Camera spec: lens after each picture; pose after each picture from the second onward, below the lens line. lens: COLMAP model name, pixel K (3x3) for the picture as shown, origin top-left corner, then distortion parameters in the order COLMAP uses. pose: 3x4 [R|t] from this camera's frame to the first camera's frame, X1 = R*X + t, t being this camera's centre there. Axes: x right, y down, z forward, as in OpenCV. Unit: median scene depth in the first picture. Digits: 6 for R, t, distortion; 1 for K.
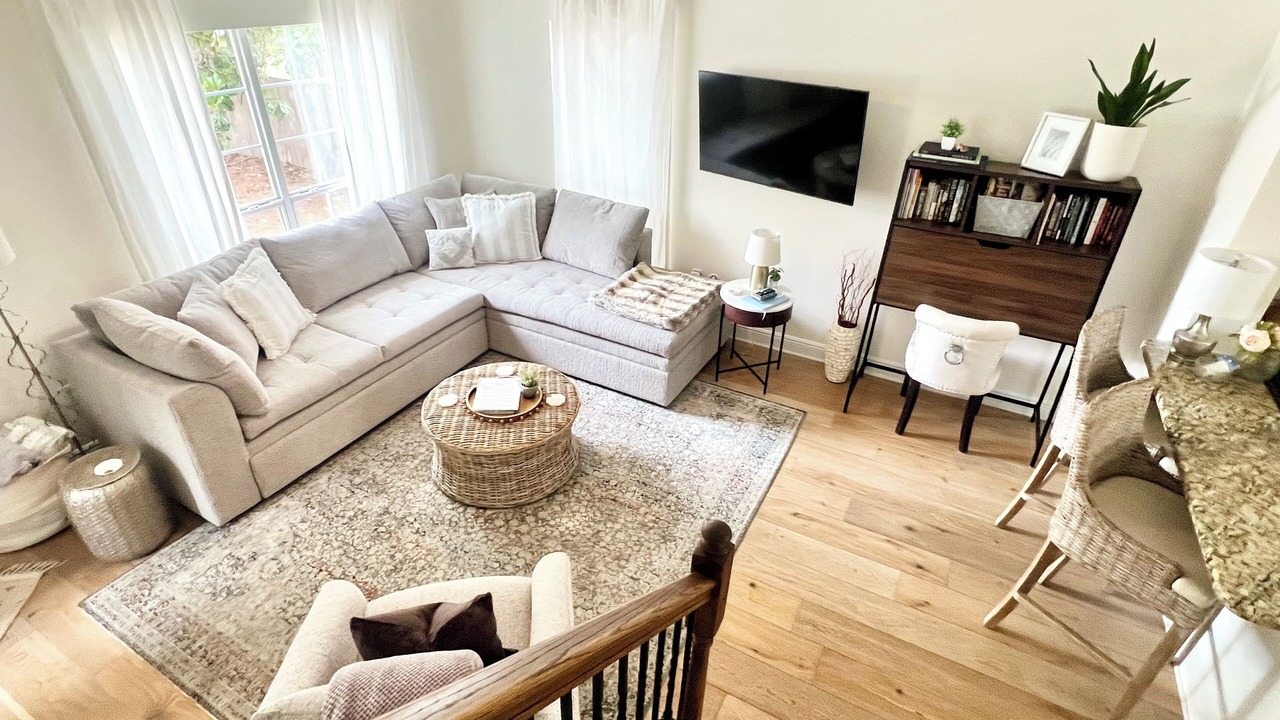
lens RADIAL K [[638.4, 0, 635.0], [0, 638.4, 357.5], [0, 0, 1]] dist [-0.013299, -0.000594]
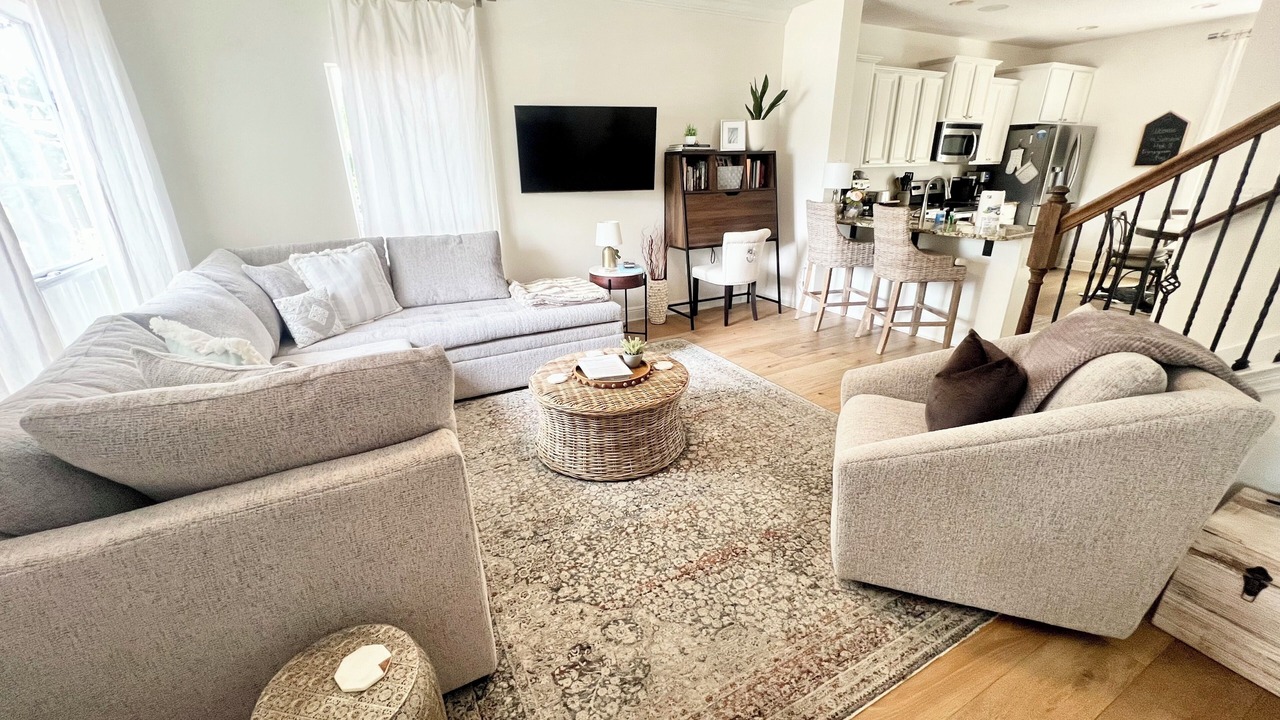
lens RADIAL K [[525.5, 0, 620.9], [0, 525.5, 362.4], [0, 0, 1]] dist [-0.002329, 0.000154]
pose [[0.543394, -0.311507, 0.779542, -0.797033], [0.448465, 0.892711, 0.044119, 0.029273], [-0.709649, 0.325624, 0.624794, 0.448671]]
